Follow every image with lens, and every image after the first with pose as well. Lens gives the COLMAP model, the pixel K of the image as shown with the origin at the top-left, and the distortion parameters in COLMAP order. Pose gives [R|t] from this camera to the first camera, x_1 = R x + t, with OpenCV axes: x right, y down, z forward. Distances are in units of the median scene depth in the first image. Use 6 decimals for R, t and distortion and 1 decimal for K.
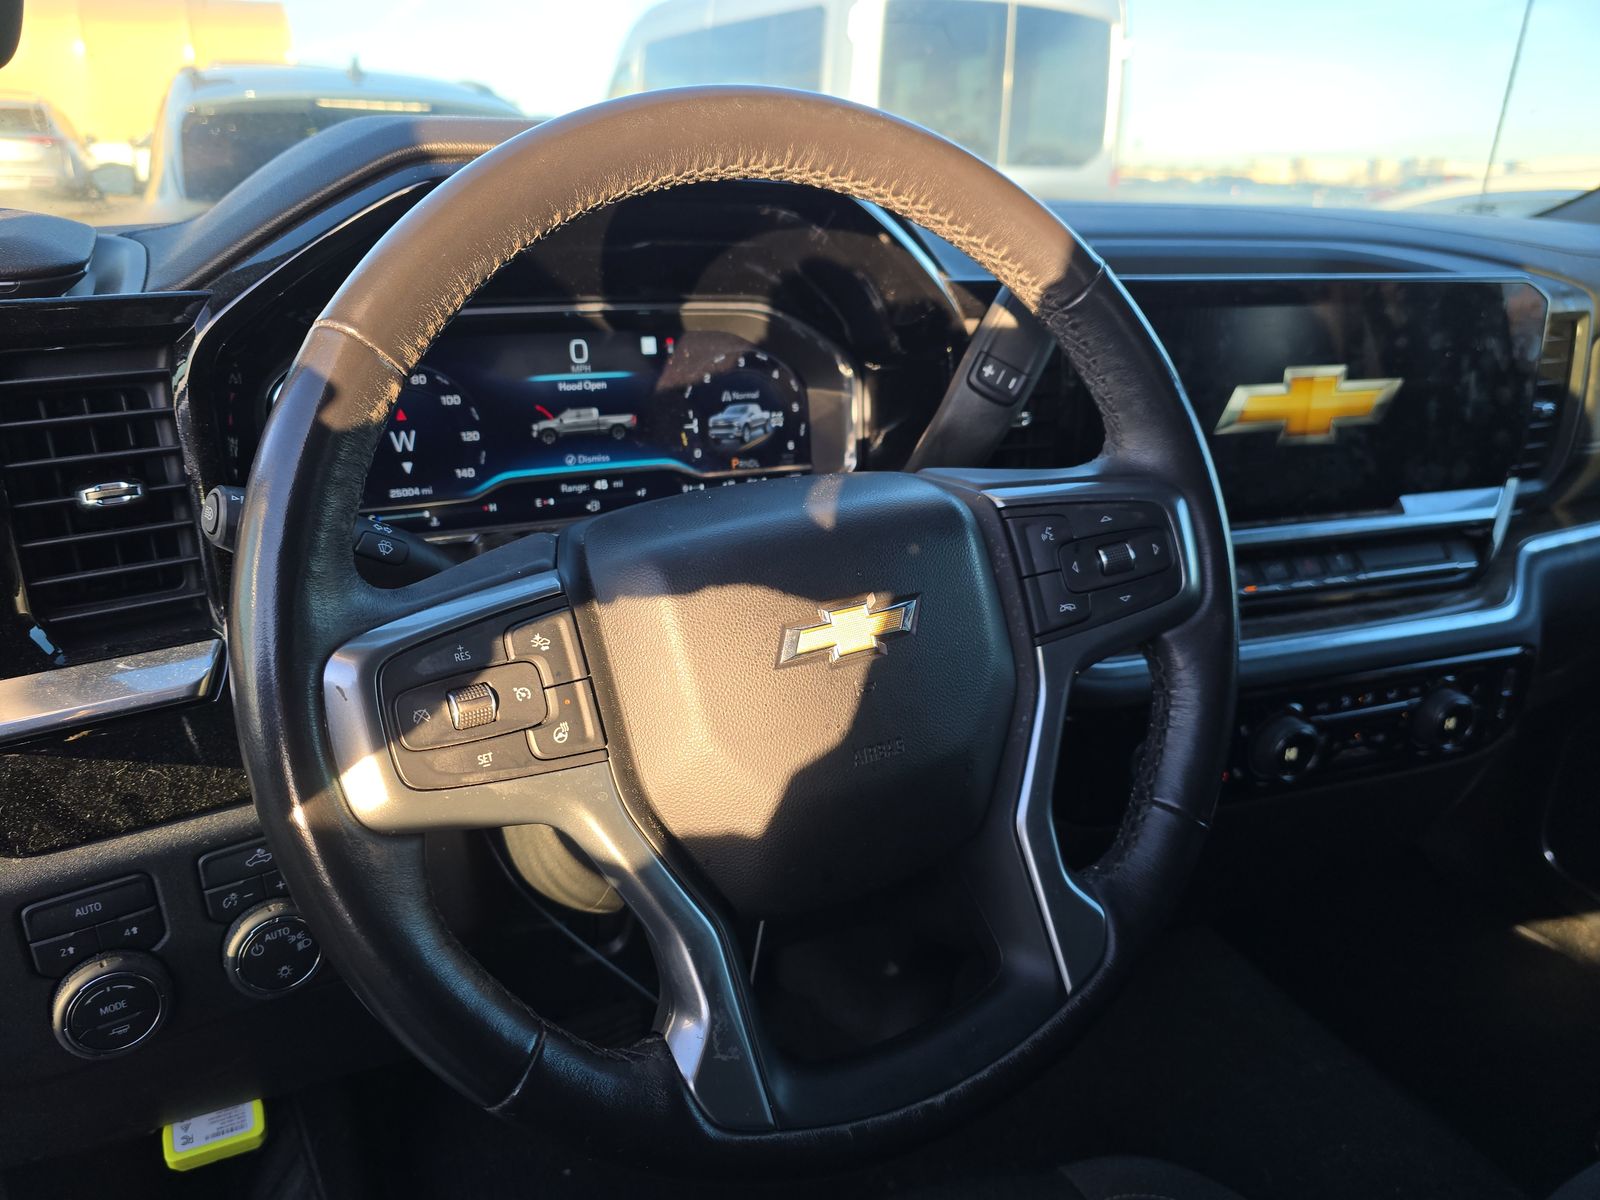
lens RADIAL K [[1050.1, 0, 800.0], [0, 1050.1, 600.0], [0, 0, 1]] dist [-0.003861, -0.000805]
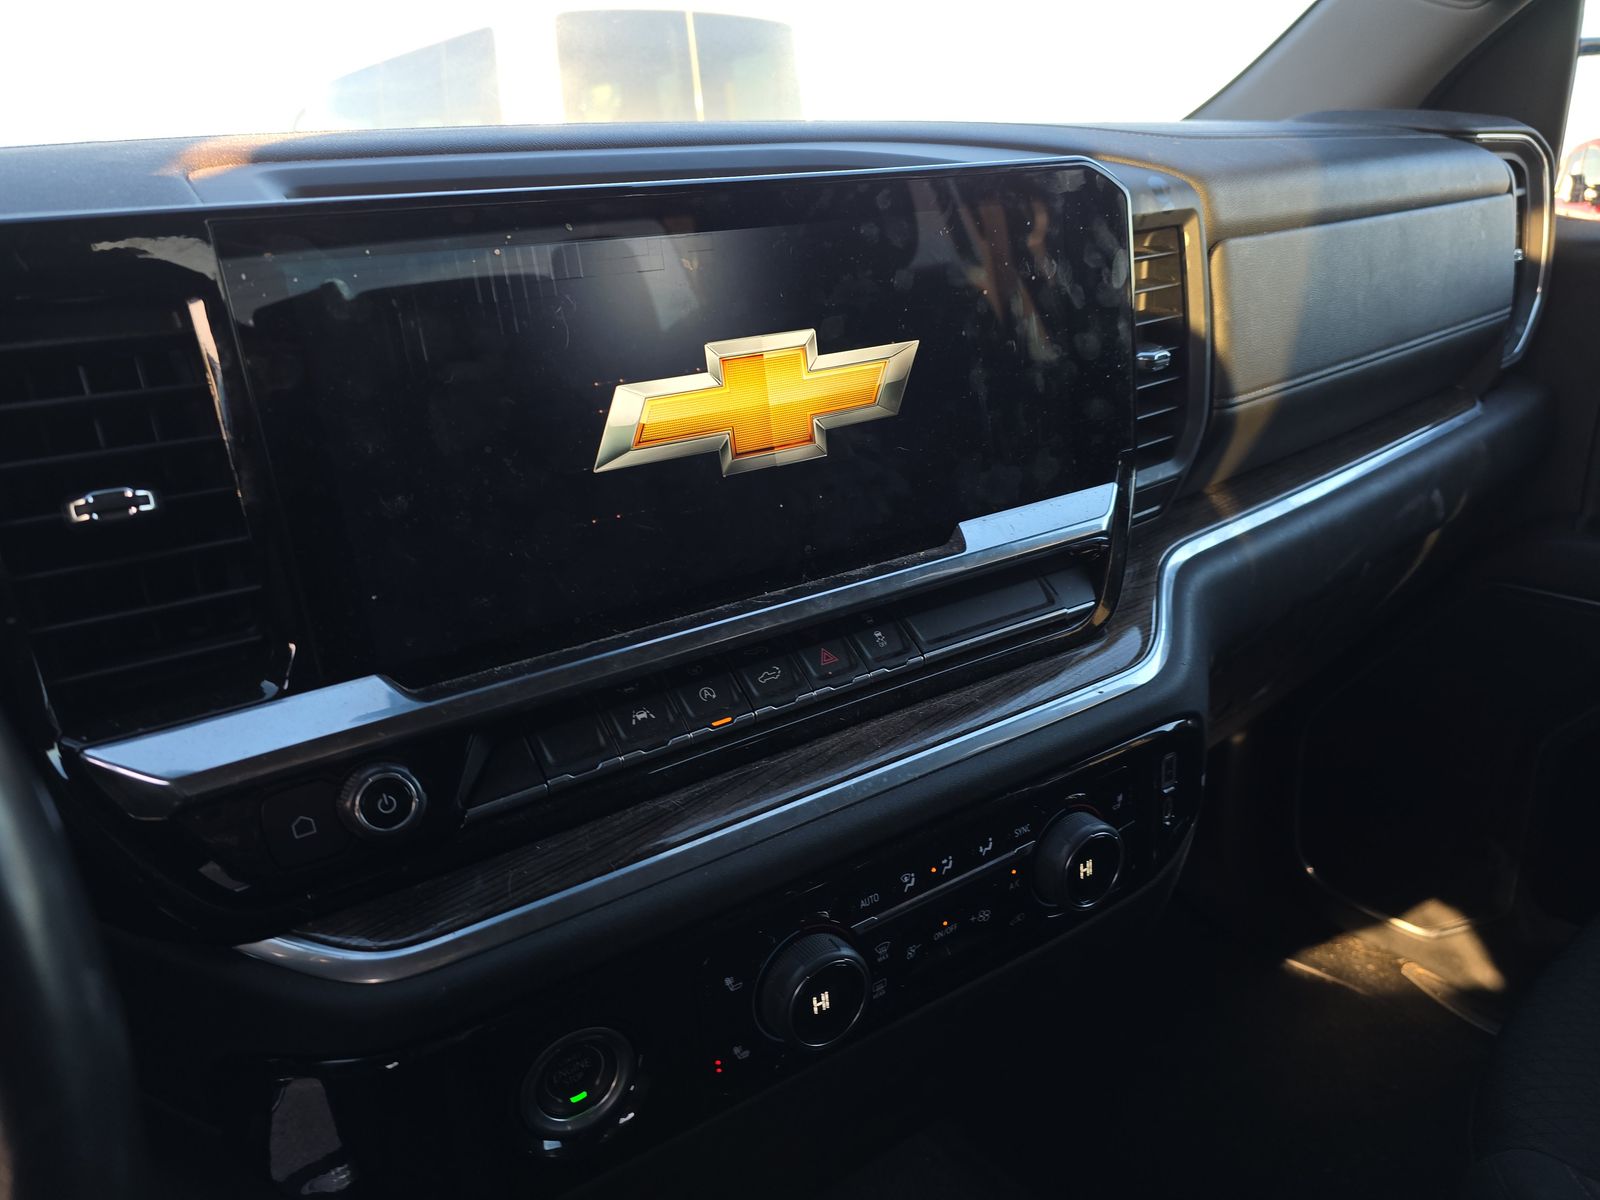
lens RADIAL K [[1093.2, 0, 789.6], [0, 1093.2, 607.6], [0, 0, 1]] dist [0.065371, -0.057999]
pose [[0.969567, -0.157325, 0.187589, 0.371987], [0.160885, 0.986966, -0.003807, -0.067980], [-0.184545, 0.033871, 0.982240, 0.403117]]
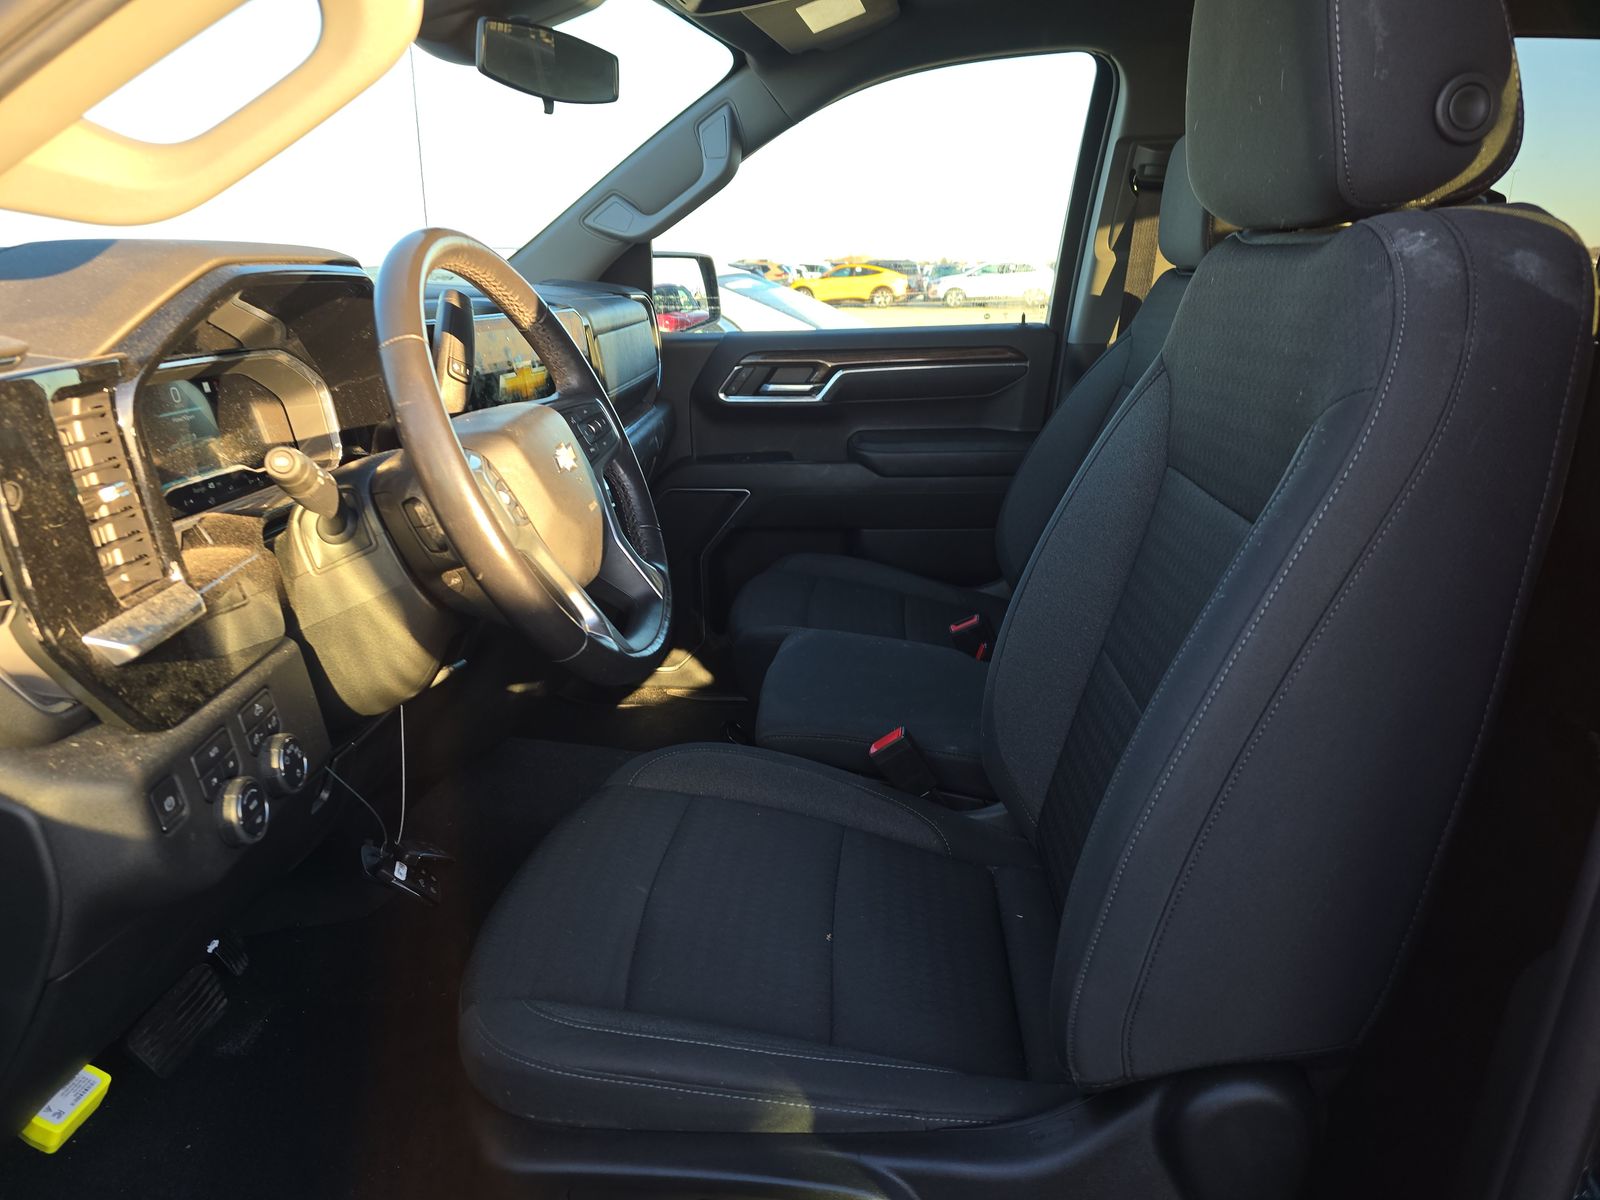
lens RADIAL K [[1093.2, 0, 789.6], [0, 1093.2, 607.6], [0, 0, 1]] dist [0.065371, -0.057999]
pose [[0.523445, -0.280514, 0.804560, -0.970286], [0.330125, 0.937268, 0.112005, 0.126820], [-0.785508, 0.206977, 0.583213, -0.428049]]
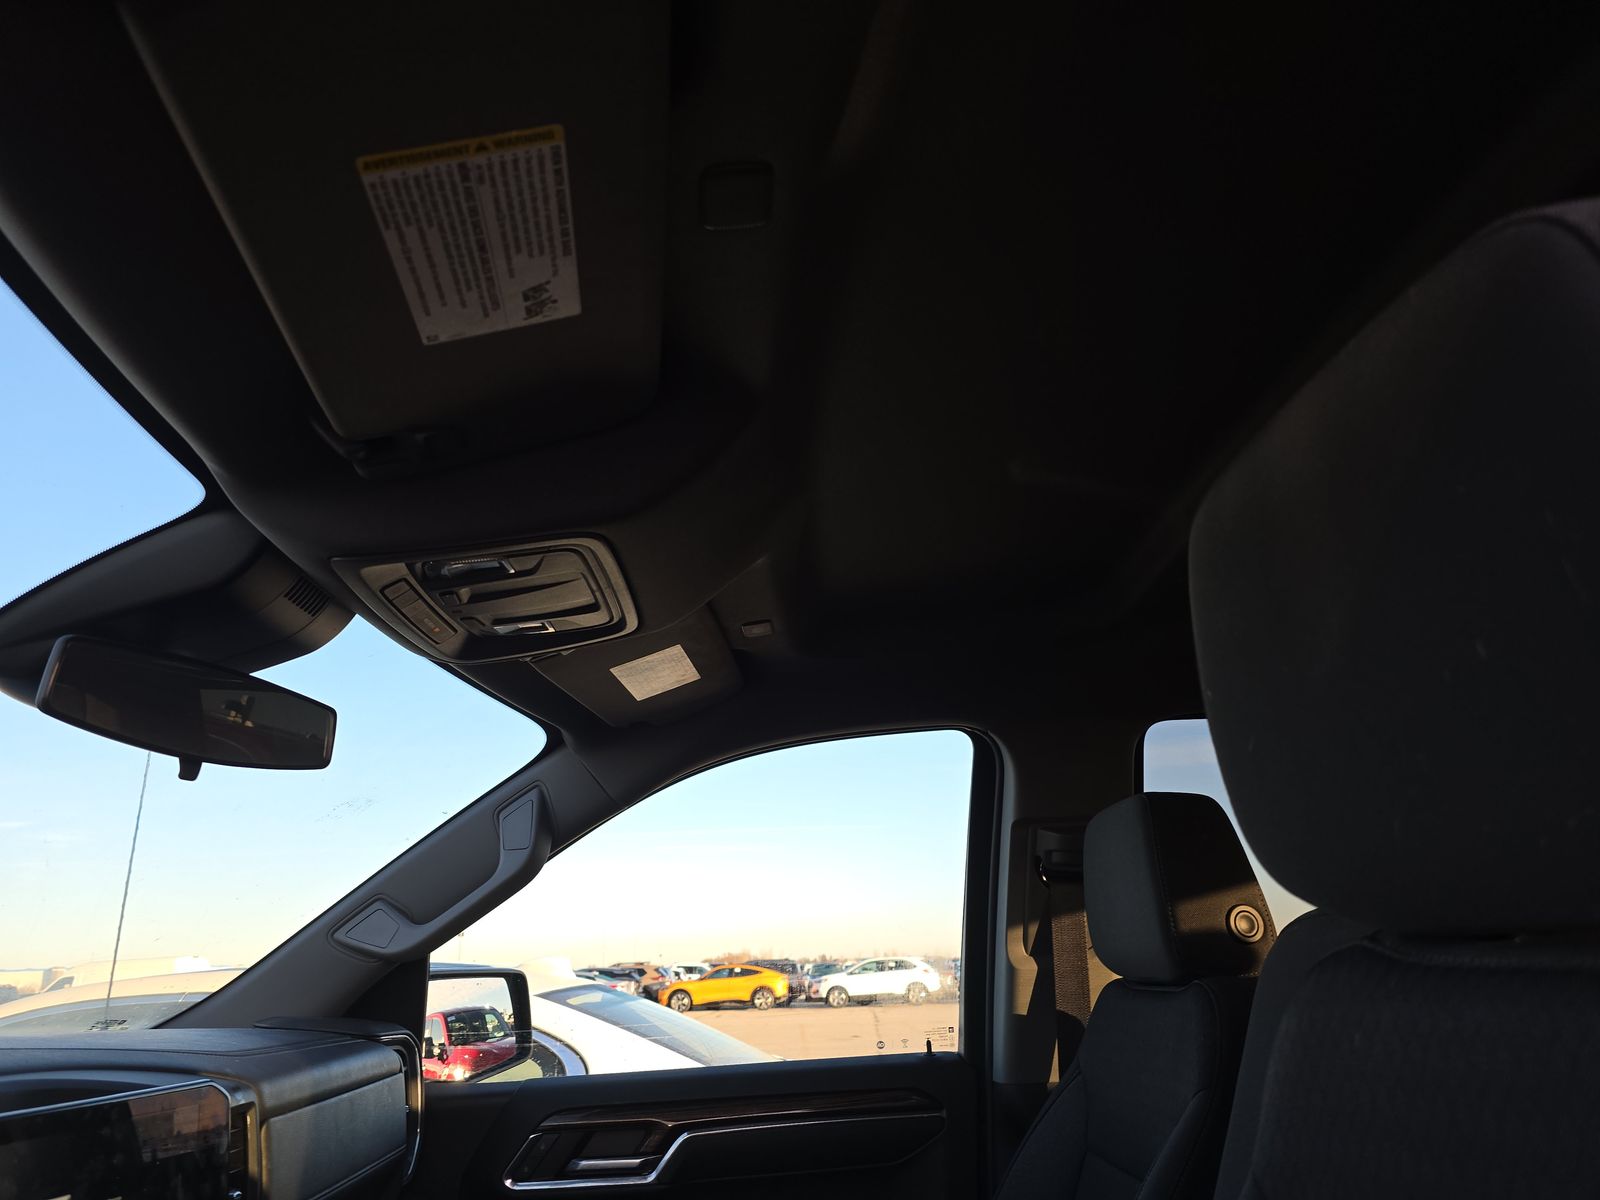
lens RADIAL K [[1093.2, 0, 789.6], [0, 1093.2, 607.6], [0, 0, 1]] dist [0.065371, -0.057999]
pose [[0.432076, 0.238971, 0.869600, -0.258941], [0.370513, 0.832077, -0.412756, 0.006701], [-0.822211, 0.500540, 0.270978, -0.152353]]
